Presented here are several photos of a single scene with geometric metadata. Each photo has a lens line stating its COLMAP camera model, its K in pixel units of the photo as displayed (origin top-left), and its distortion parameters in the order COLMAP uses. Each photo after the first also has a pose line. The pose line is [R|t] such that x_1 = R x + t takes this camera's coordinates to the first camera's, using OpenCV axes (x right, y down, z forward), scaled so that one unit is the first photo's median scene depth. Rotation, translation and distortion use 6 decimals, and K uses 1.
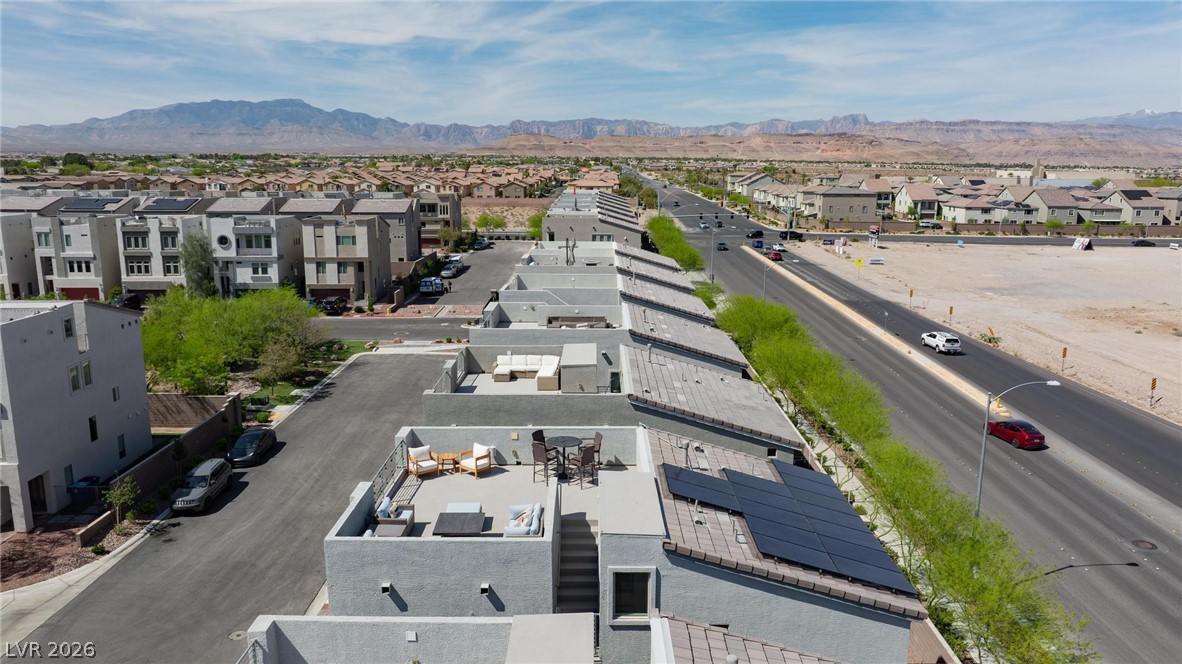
lens RADIAL K [[828.7, 0, 599.5], [0, 828.7, 329.7], [0, 0, 1]] dist [-0.038024, 0.043840]
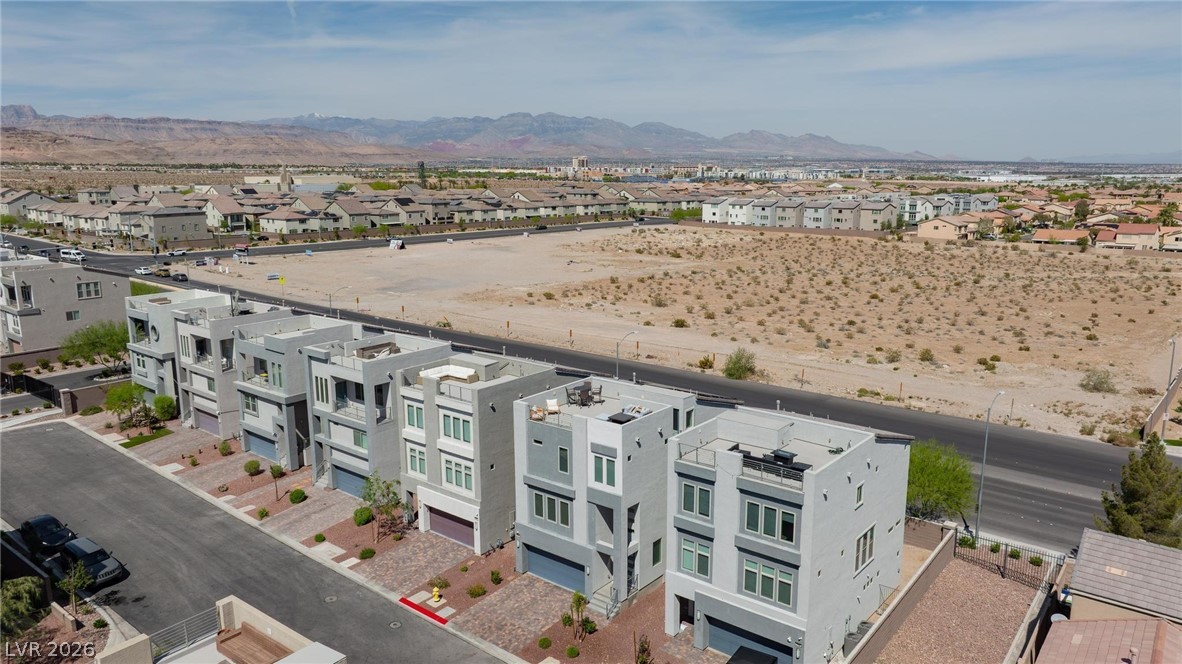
lens RADIAL K [[828.7, 0, 597.8], [0, 828.7, 327.9], [0, 0, 1]] dist [-0.038024, 0.043840]
pose [[0.631374, -0.154488, 0.759934, -0.165546], [0.155163, 0.985306, 0.071391, -0.016681], [-0.759797, 0.072839, 0.646067, -0.041678]]
